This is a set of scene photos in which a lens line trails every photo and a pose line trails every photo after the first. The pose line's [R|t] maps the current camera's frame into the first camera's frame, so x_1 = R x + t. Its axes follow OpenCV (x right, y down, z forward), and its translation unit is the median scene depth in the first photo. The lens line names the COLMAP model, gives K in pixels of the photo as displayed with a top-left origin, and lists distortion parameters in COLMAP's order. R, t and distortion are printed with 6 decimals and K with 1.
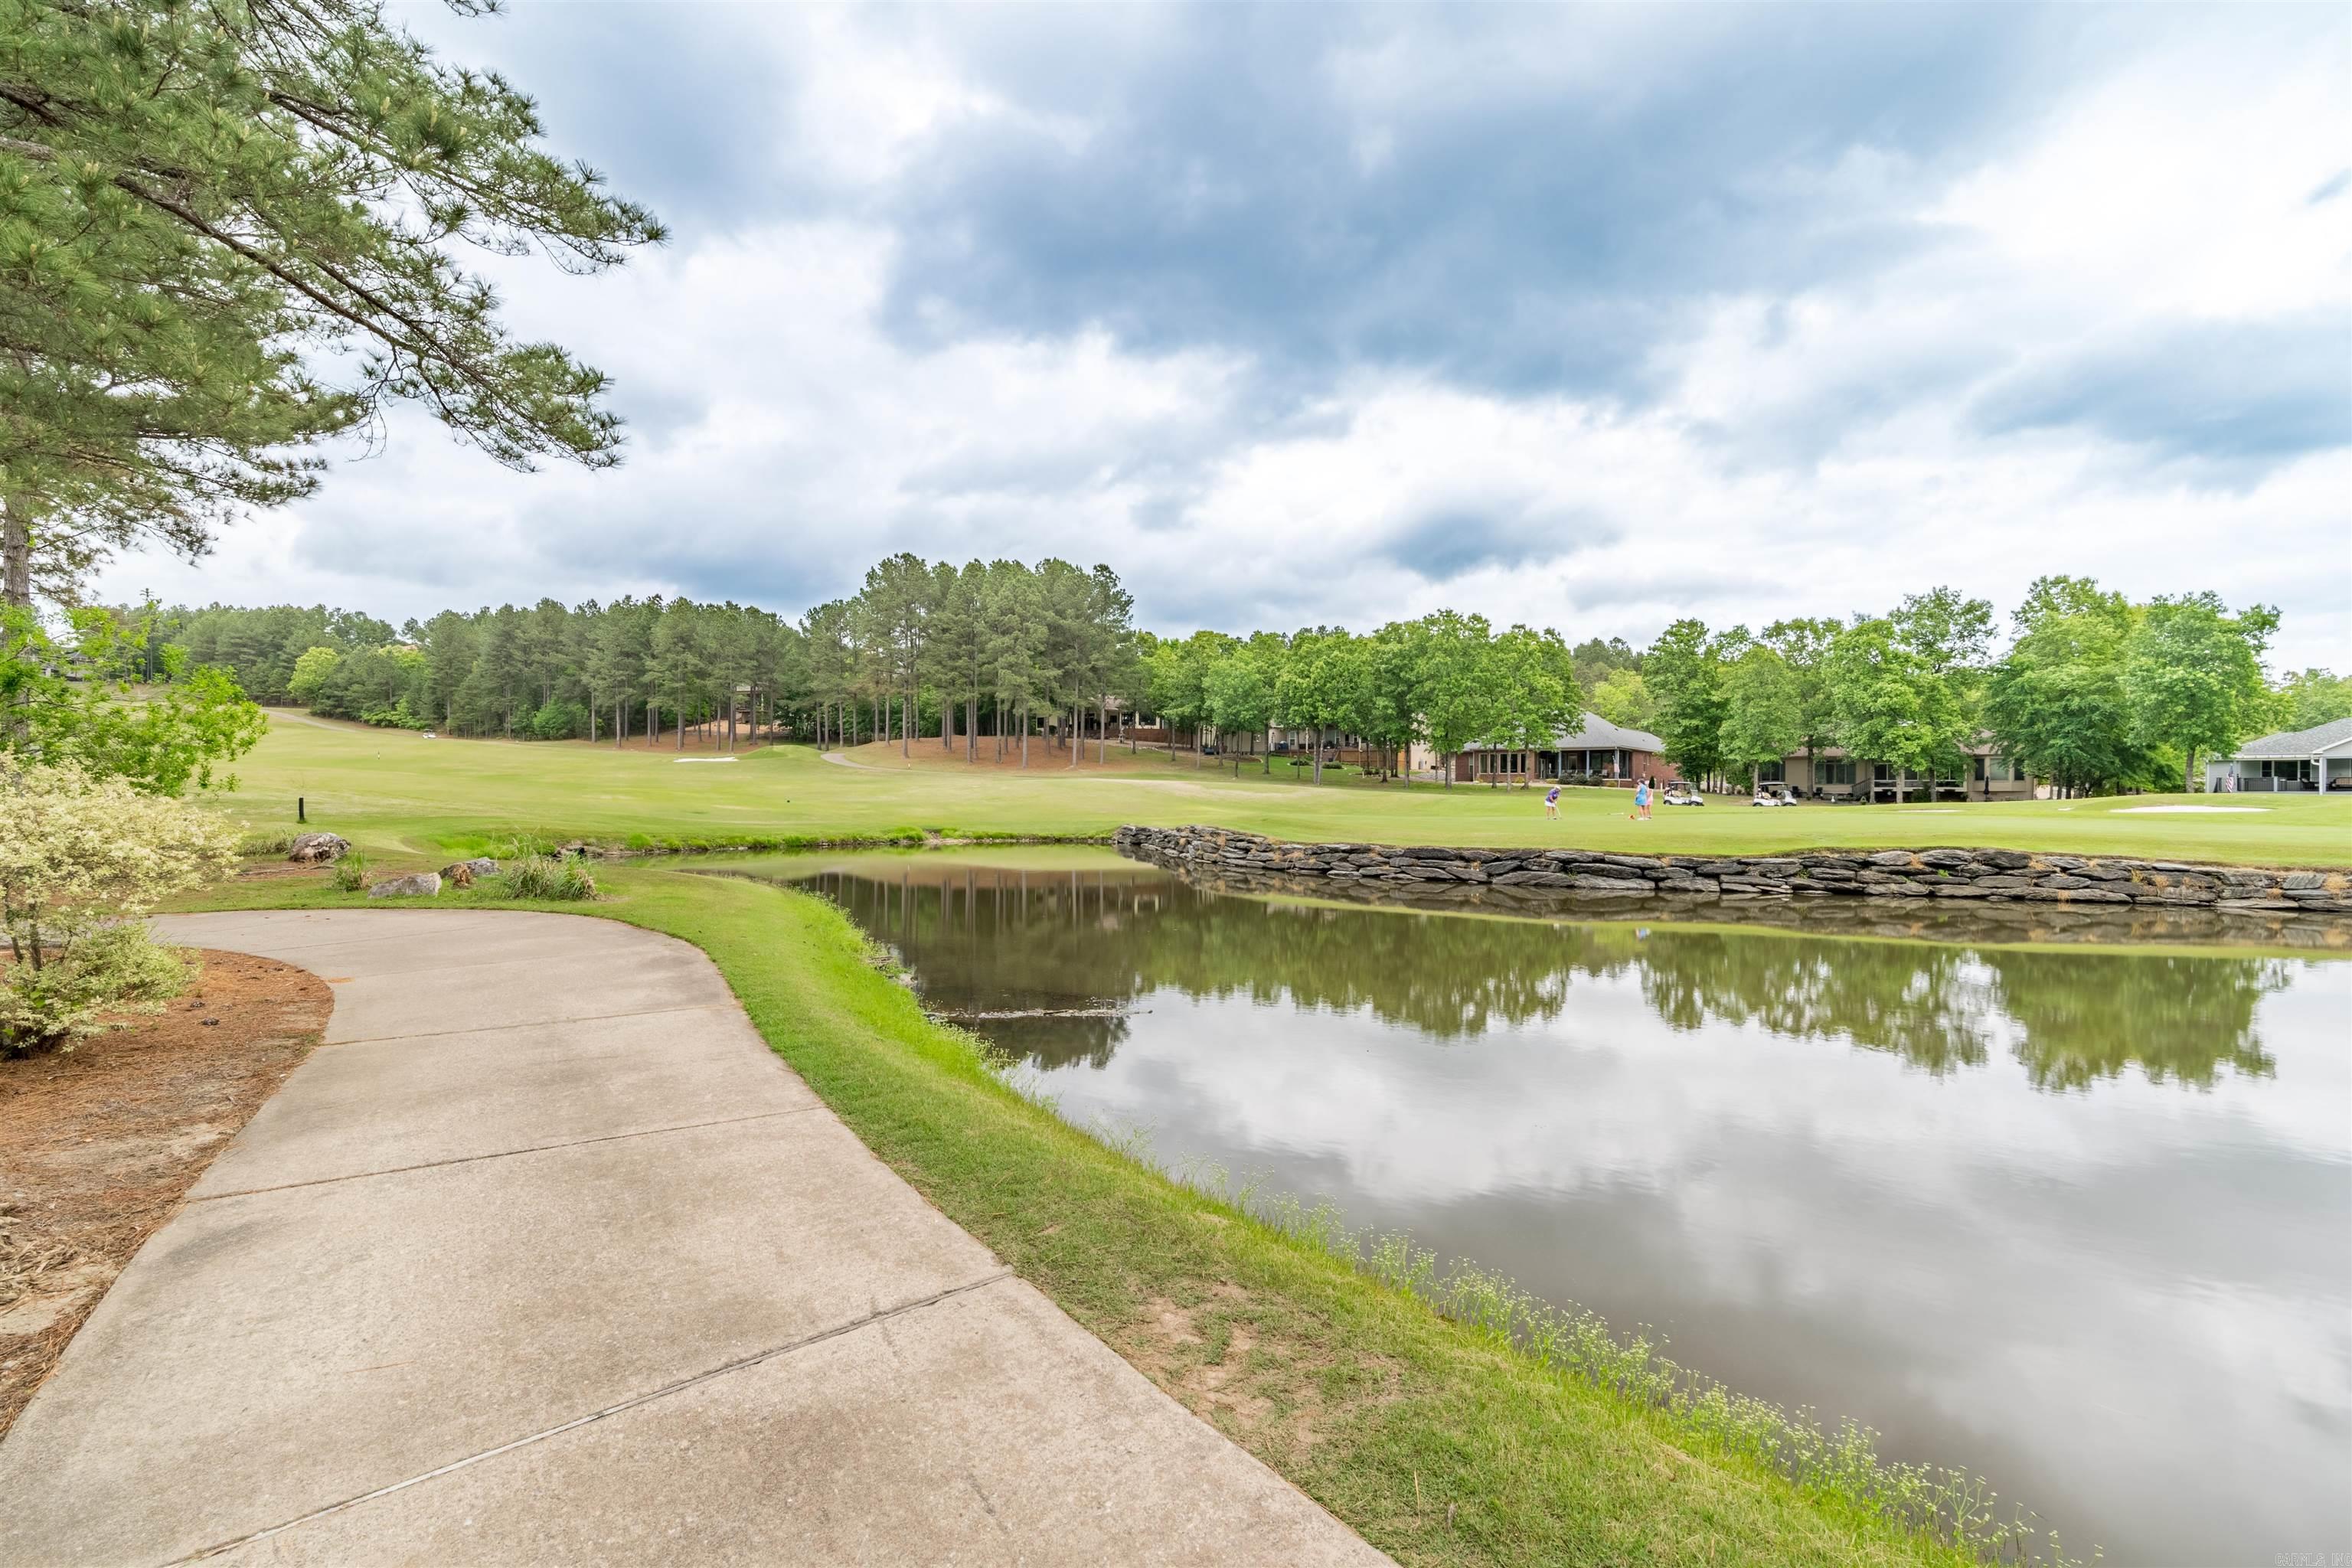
lens RADIAL K [[1078.2, 0, 1176.0], [0, 1078.2, 784.0], [0, 0, 1]] dist [-0.000123, 0.000056]
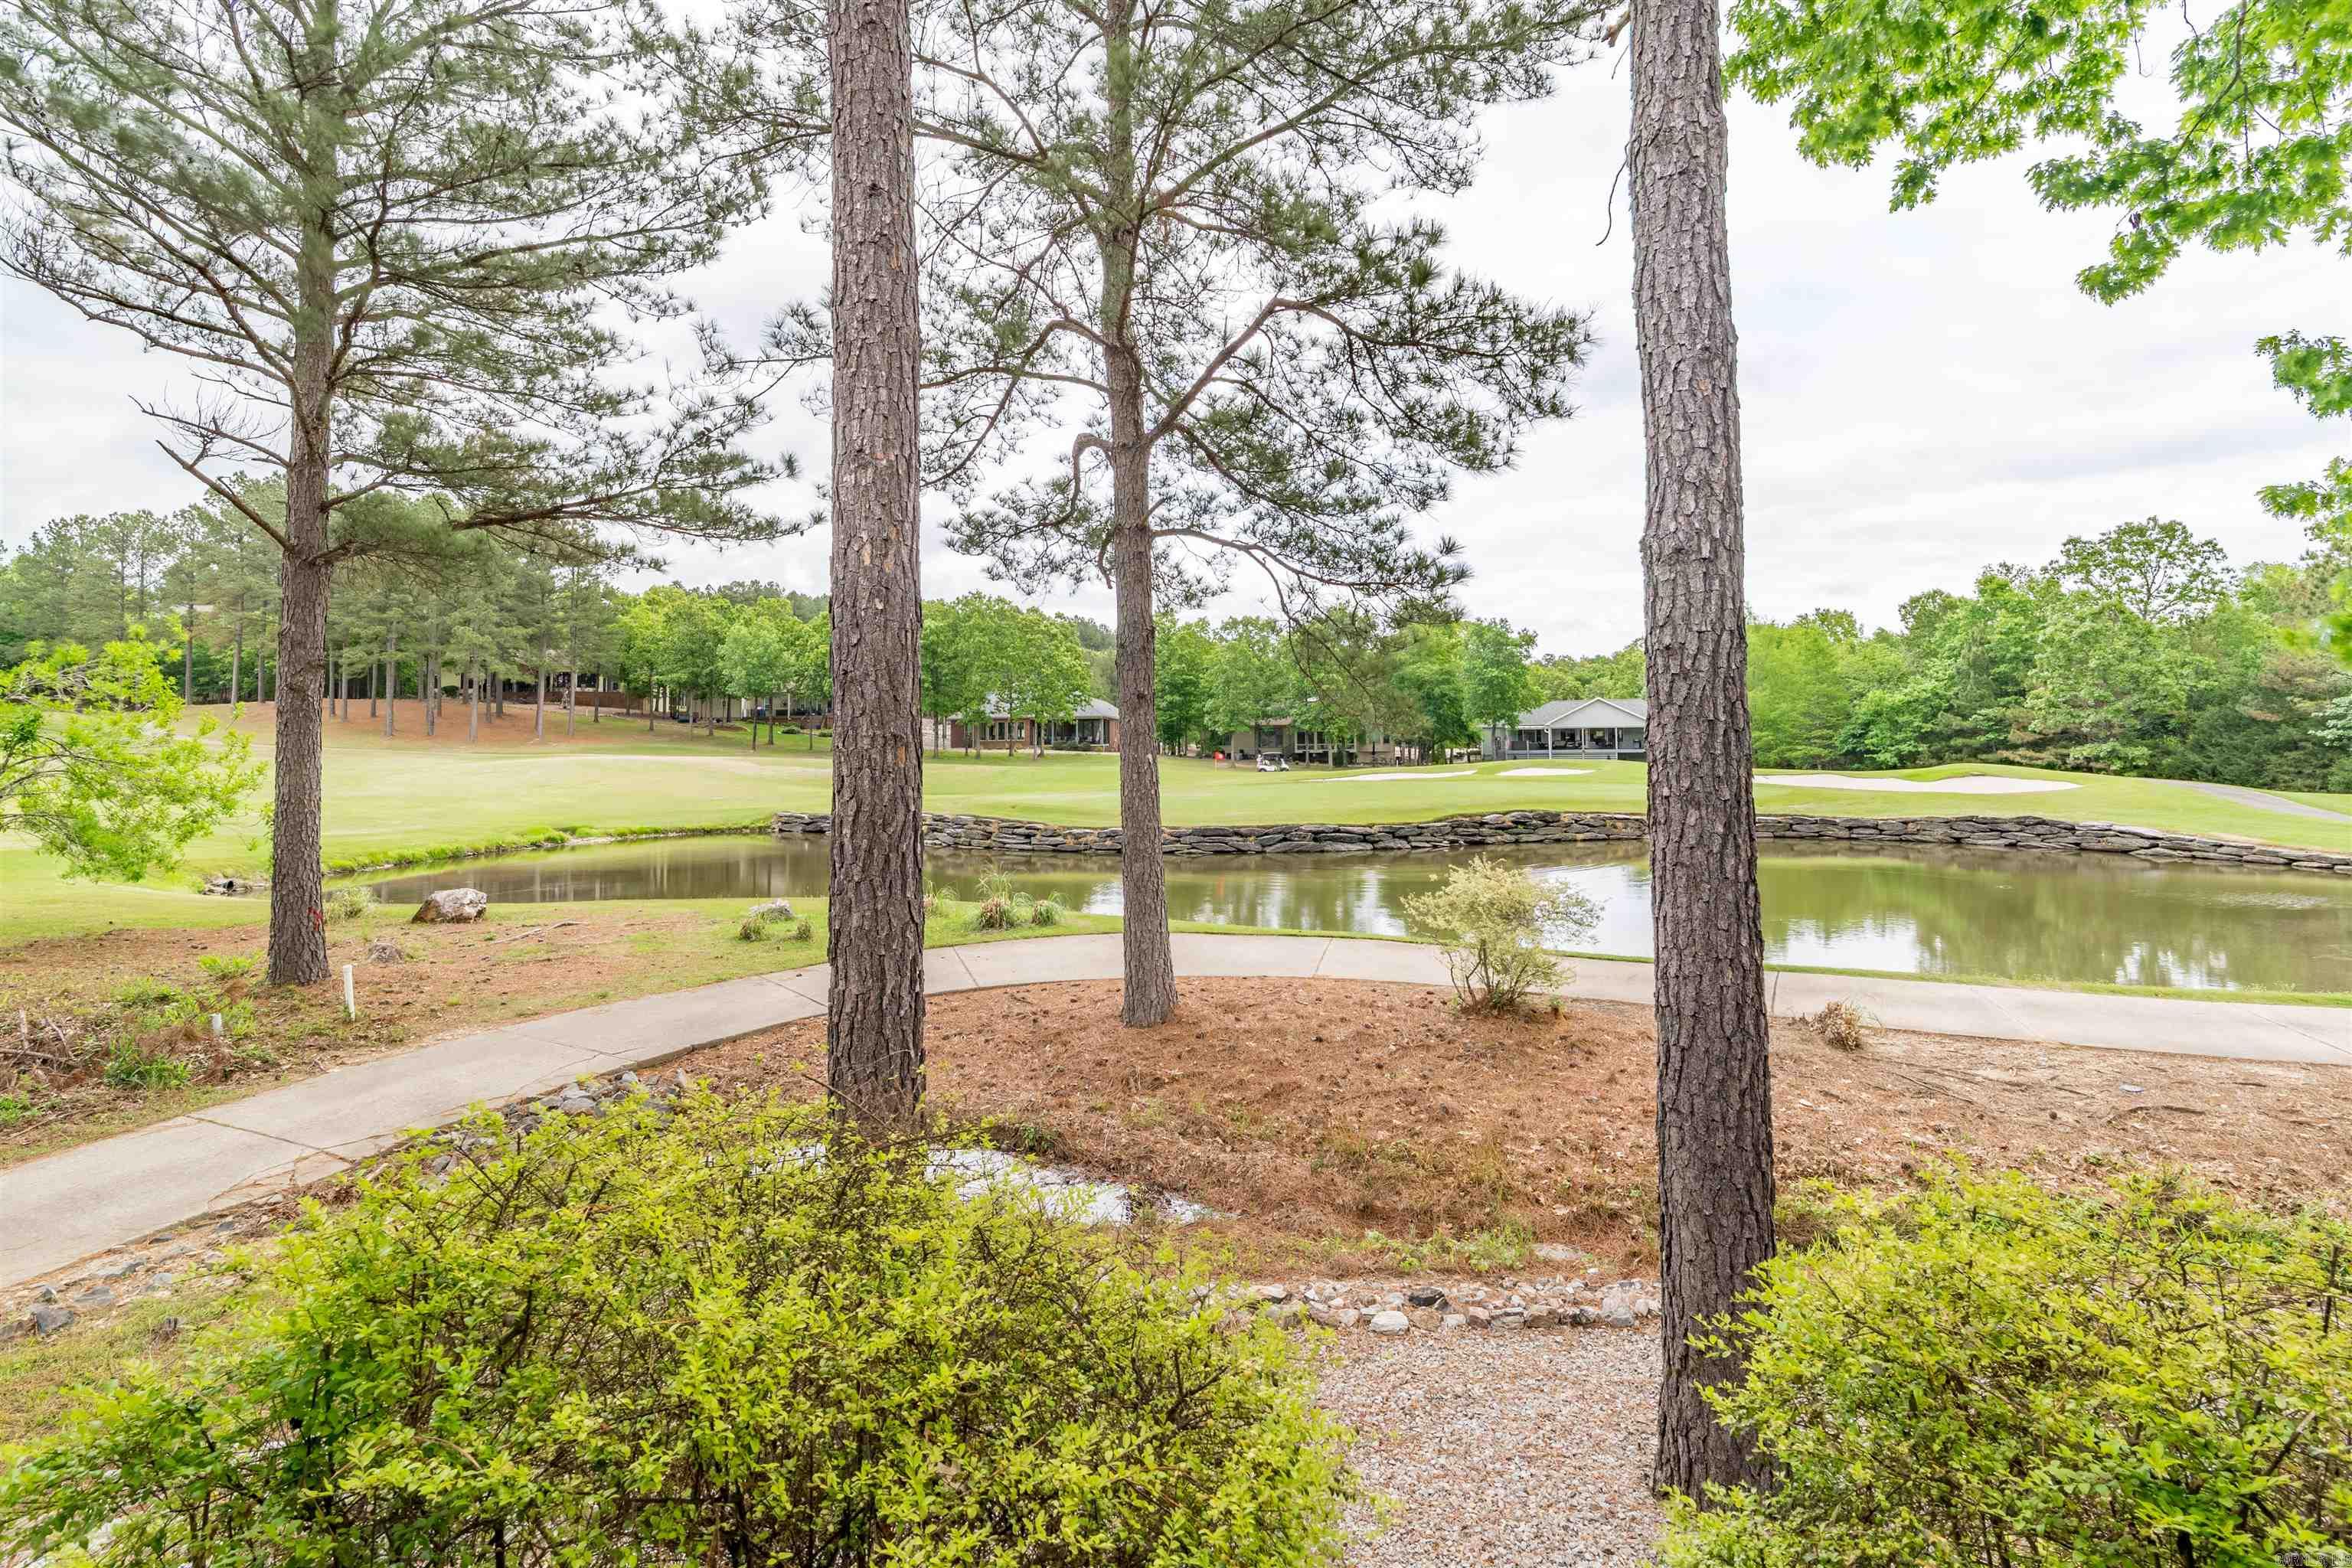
lens RADIAL K [[1110.7, 0, 1164.6], [0, 1110.7, 680.2], [0, 0, 1]] dist [-0.002181, 0.000157]
pose [[0.846046, 0.014085, 0.532923, -0.300528], [0.012851, 0.998822, -0.046800, -0.031627], [-0.532954, 0.046444, 0.844868, -0.054353]]
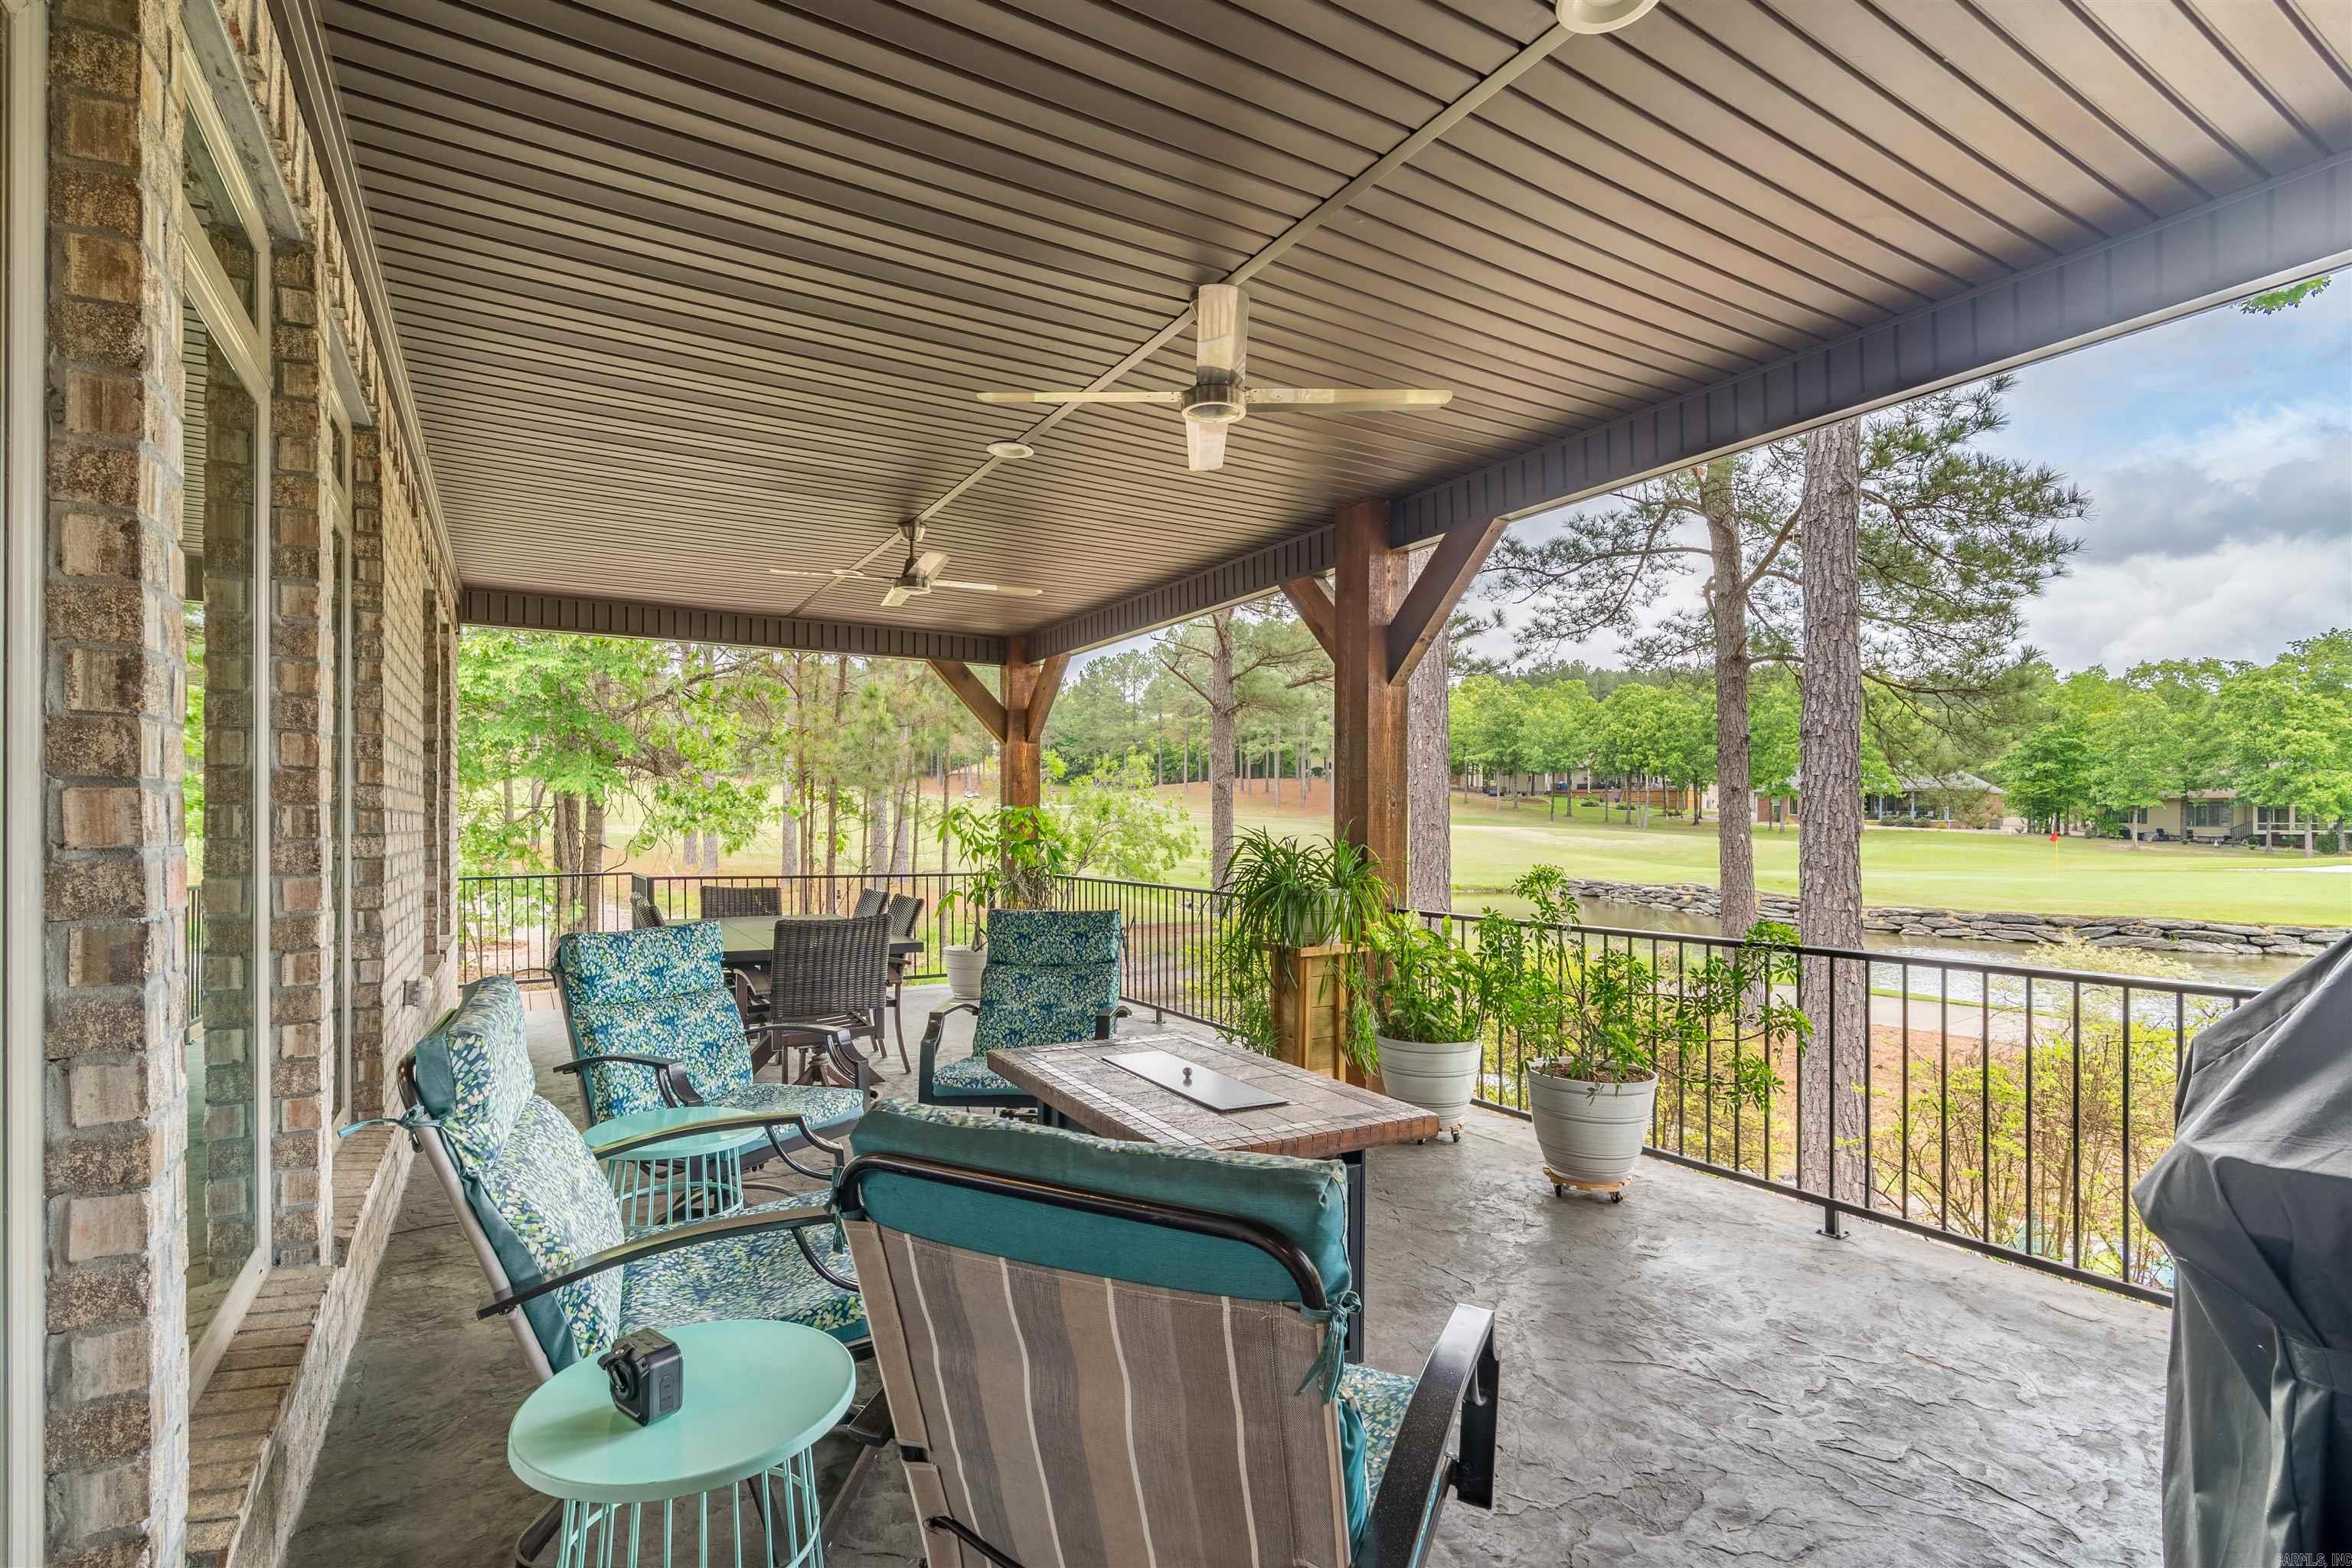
lens RADIAL K [[1079.9, 0, 1179.7], [0, 1079.9, 816.2], [0, 0, 1]] dist [-0.000665, 0.000101]
pose [[0.990183, -0.006960, -0.139607, -0.288734], [0.007673, 0.999960, 0.004564, -0.034350], [0.139569, -0.005590, 0.990197, -0.167472]]
